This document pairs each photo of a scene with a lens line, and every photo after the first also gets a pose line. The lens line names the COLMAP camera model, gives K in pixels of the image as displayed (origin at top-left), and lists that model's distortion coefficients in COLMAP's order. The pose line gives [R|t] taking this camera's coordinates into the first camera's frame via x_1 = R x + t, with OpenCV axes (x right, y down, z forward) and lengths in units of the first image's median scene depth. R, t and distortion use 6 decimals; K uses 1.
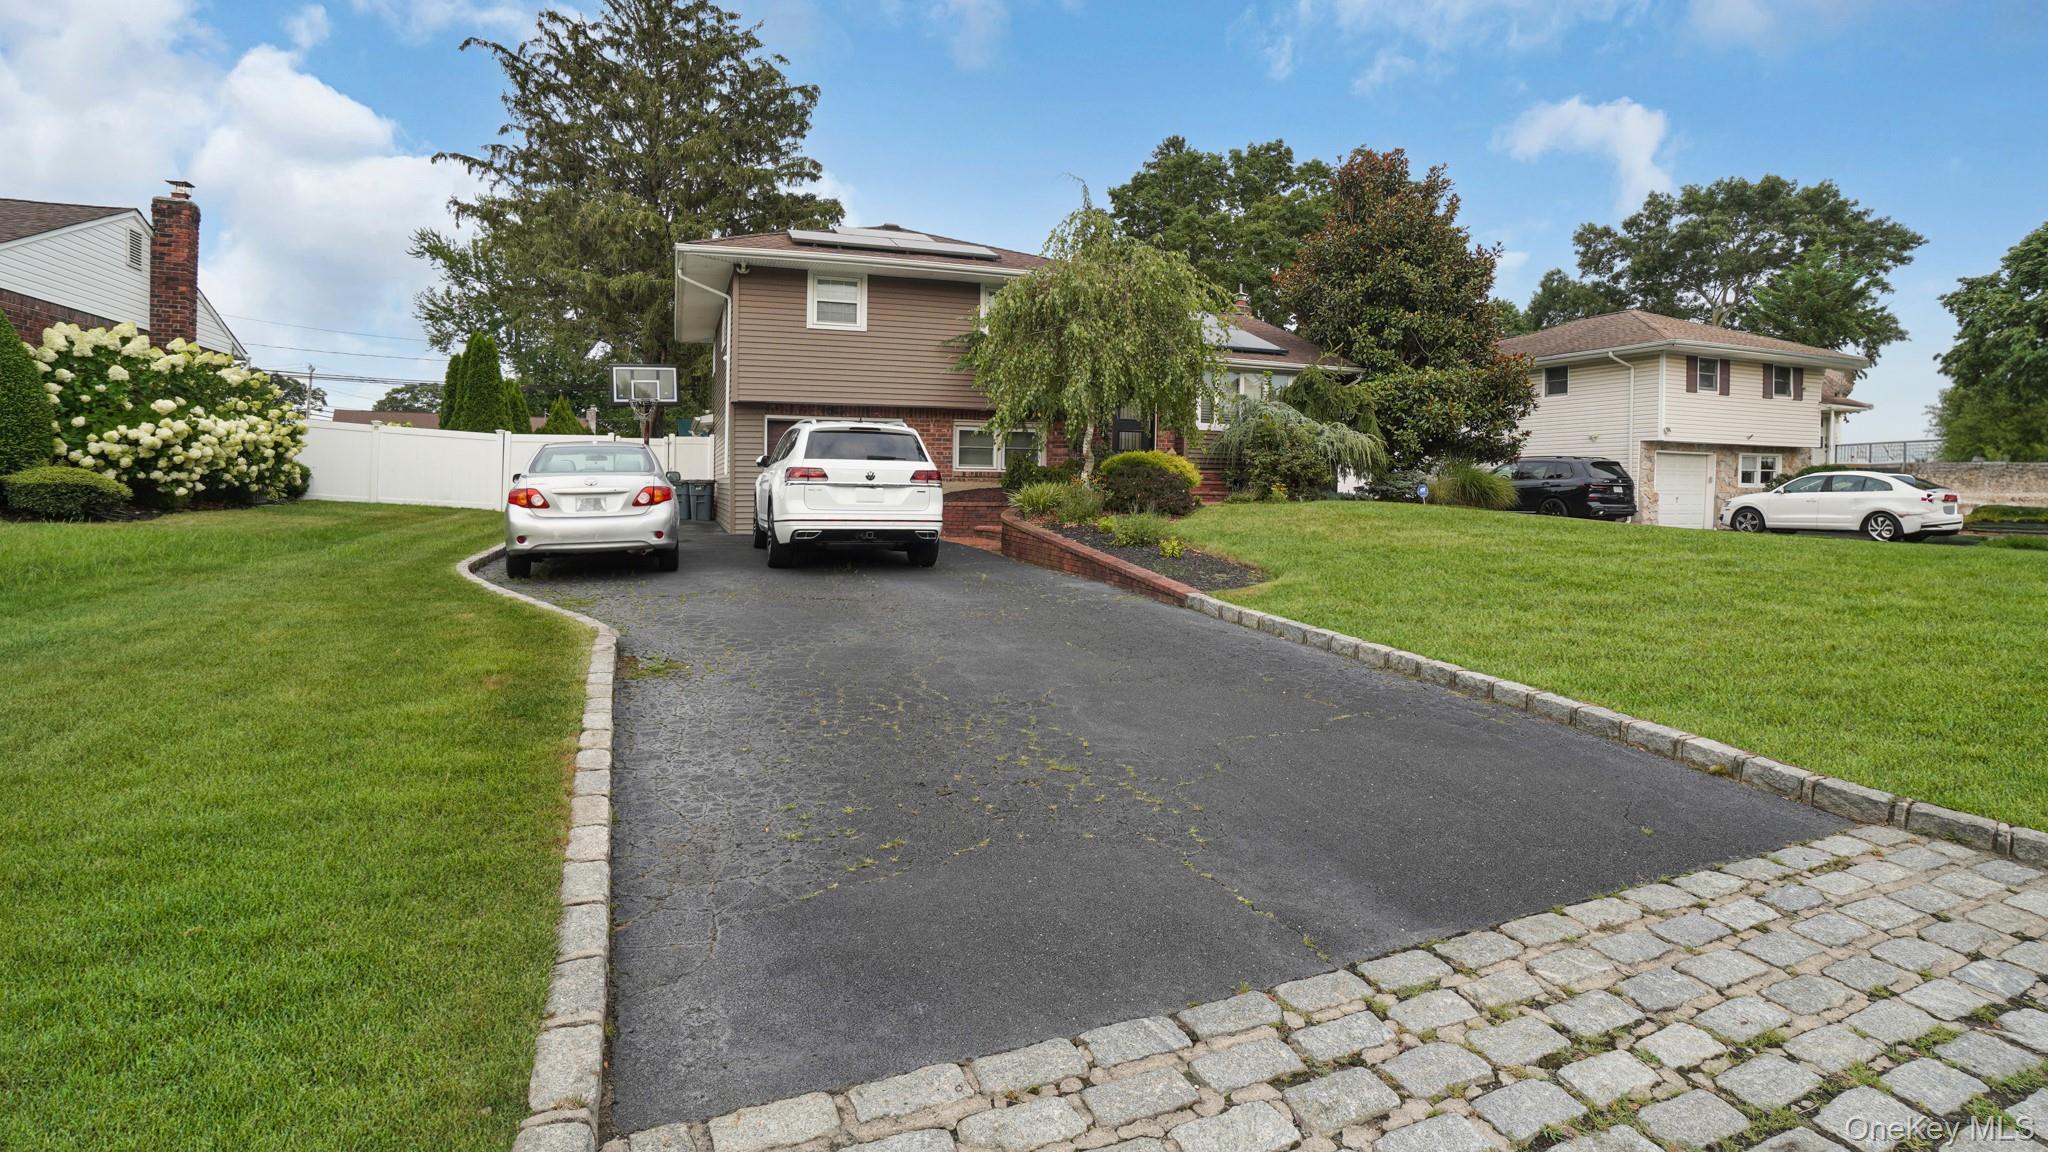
lens RADIAL K [[931.4, 0, 1012.8], [0, 931.4, 566.9], [0, 0, 1]] dist [-0.063329, 0.026768]
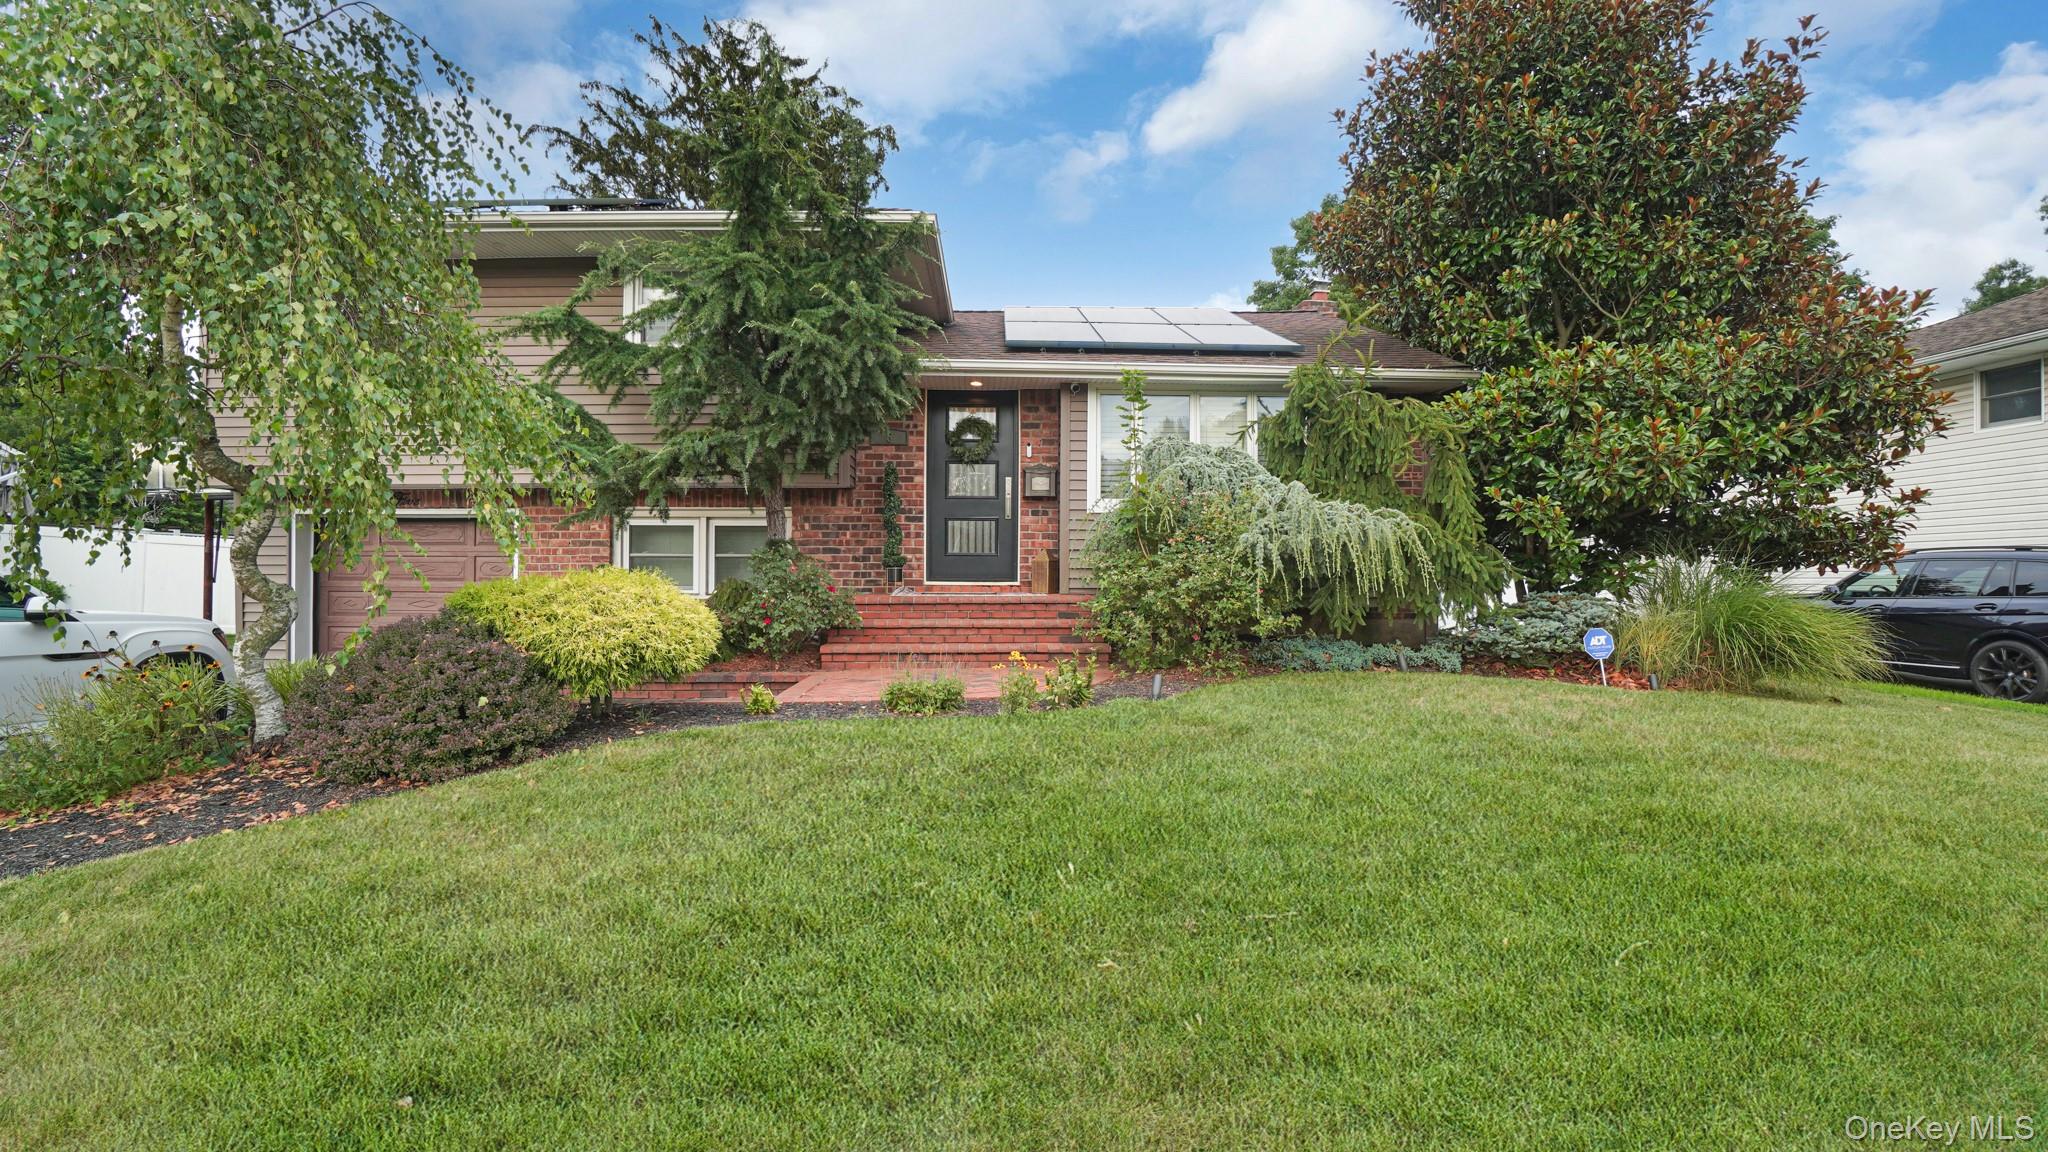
lens RADIAL K [[908.4, 0, 1023.4], [0, 908.4, 603.4], [0, 0, 1]] dist [-0.055845, 0.023962]
pose [[0.952079, 0.001439, -0.305849, 0.307382], [-0.019466, 0.998247, -0.055900, -0.069421], [0.305233, 0.059175, 0.950437, 0.516176]]
